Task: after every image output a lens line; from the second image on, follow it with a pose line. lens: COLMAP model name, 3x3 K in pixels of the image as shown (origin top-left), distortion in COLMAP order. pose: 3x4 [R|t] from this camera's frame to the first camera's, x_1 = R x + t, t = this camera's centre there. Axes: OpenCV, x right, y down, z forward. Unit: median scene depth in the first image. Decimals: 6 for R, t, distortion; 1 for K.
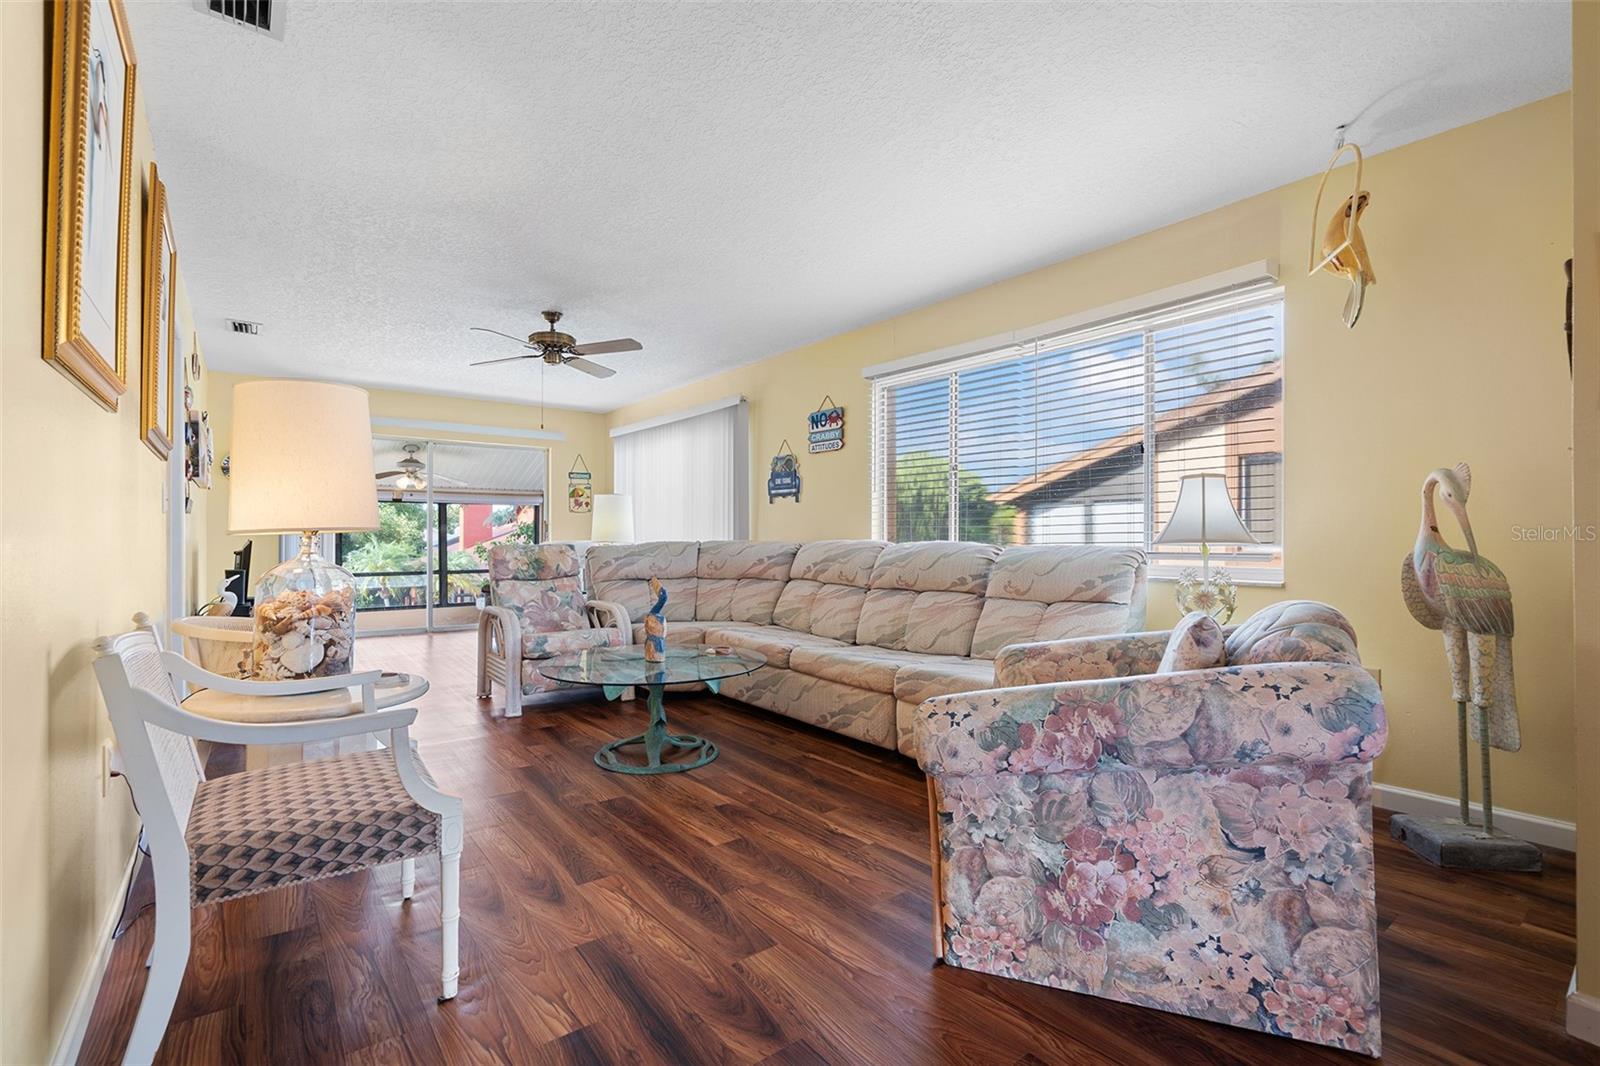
lens RADIAL K [[727.5, 0, 793.0], [0, 727.5, 530.3], [0, 0, 1]] dist [-0.003978, 0.001321]
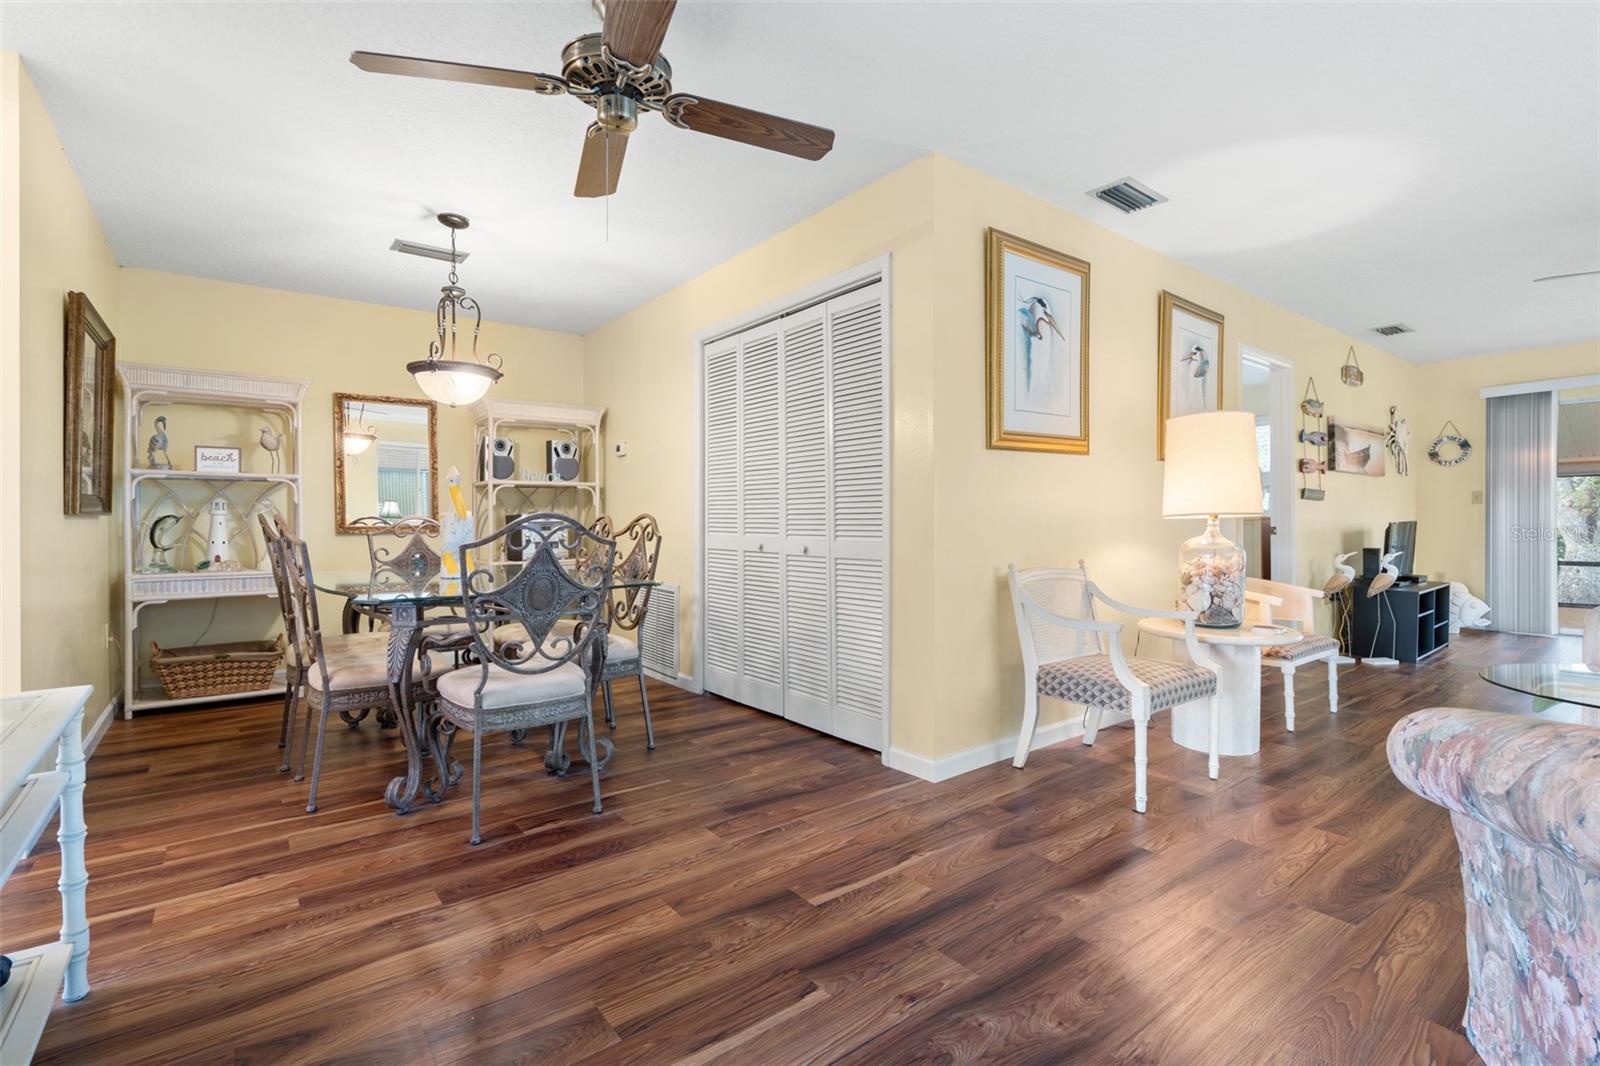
lens RADIAL K [[727.5, 0, 795.2], [0, 727.5, 517.6], [0, 0, 1]] dist [-0.003978, 0.001321]
pose [[0.002139, -0.001640, -0.999996, 0.361052], [0.009479, 0.999954, -0.001620, 0.000036], [0.999953, -0.009476, 0.002154, 0.082987]]
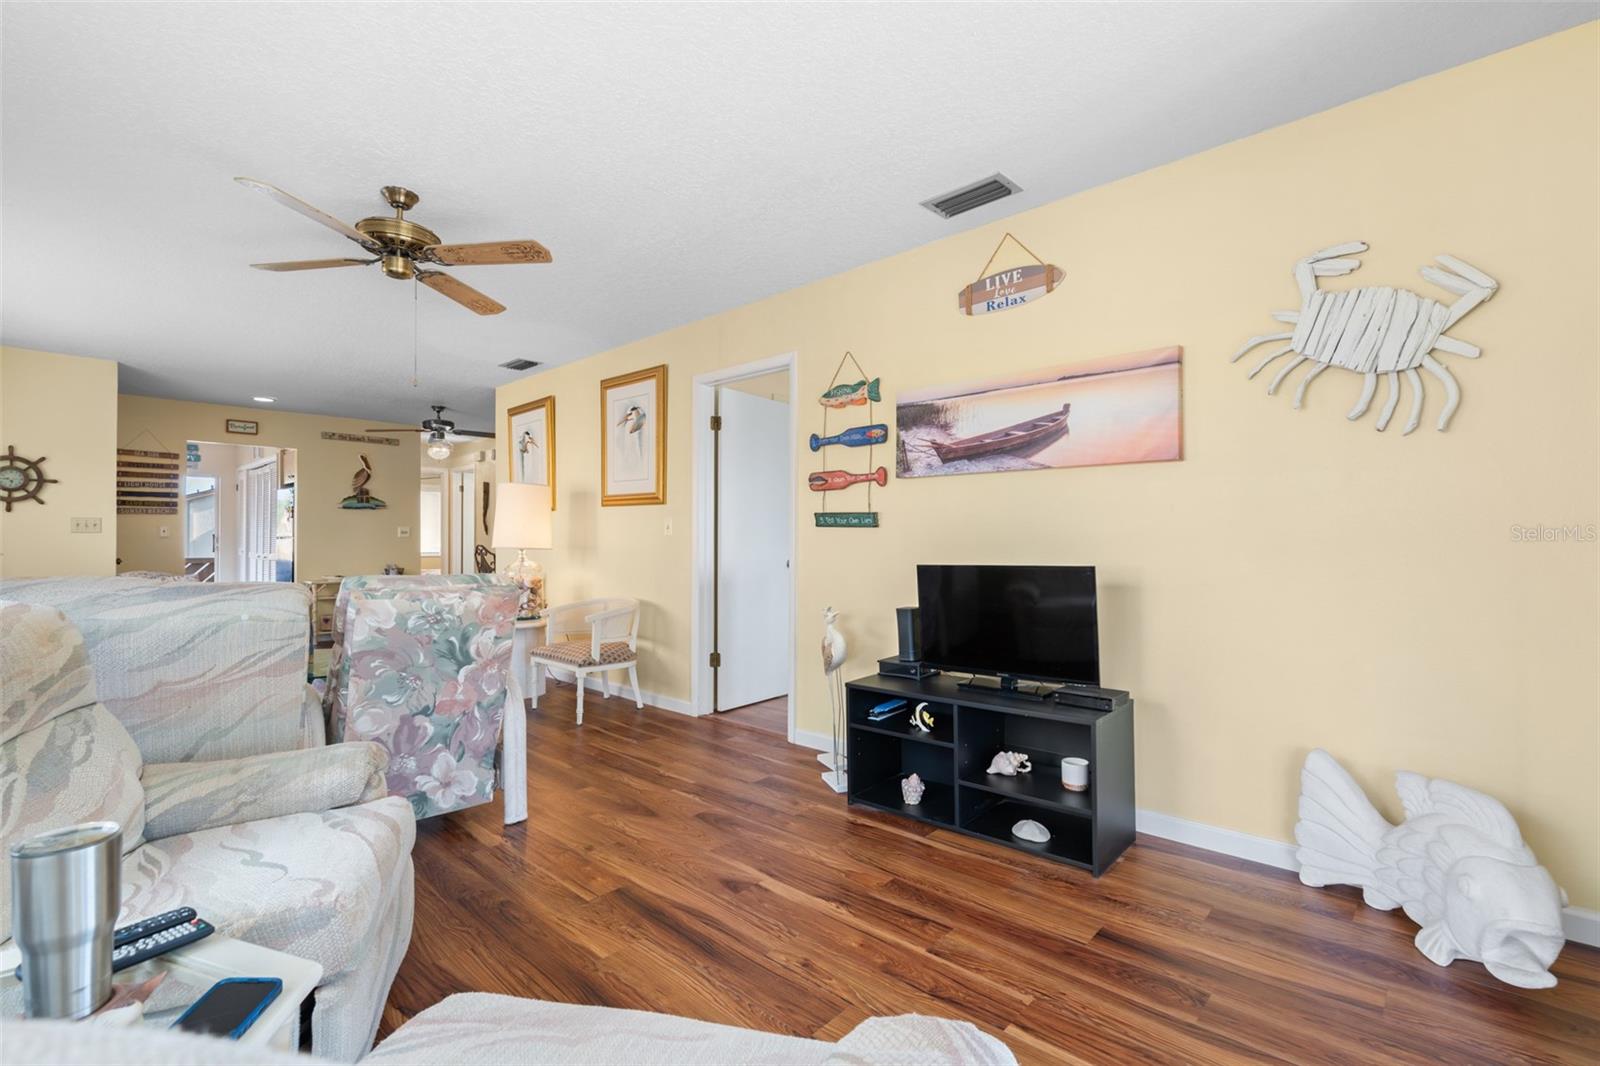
lens RADIAL K [[727.5, 0, 791.8], [0, 727.5, 533.9], [0, 0, 1]] dist [-0.003978, 0.001321]
pose [[-0.987469, -0.002927, -0.157785, -0.534772], [-0.000081, 0.999837, -0.018040, -0.000895], [0.157812, -0.017802, -0.987309, 1.577858]]
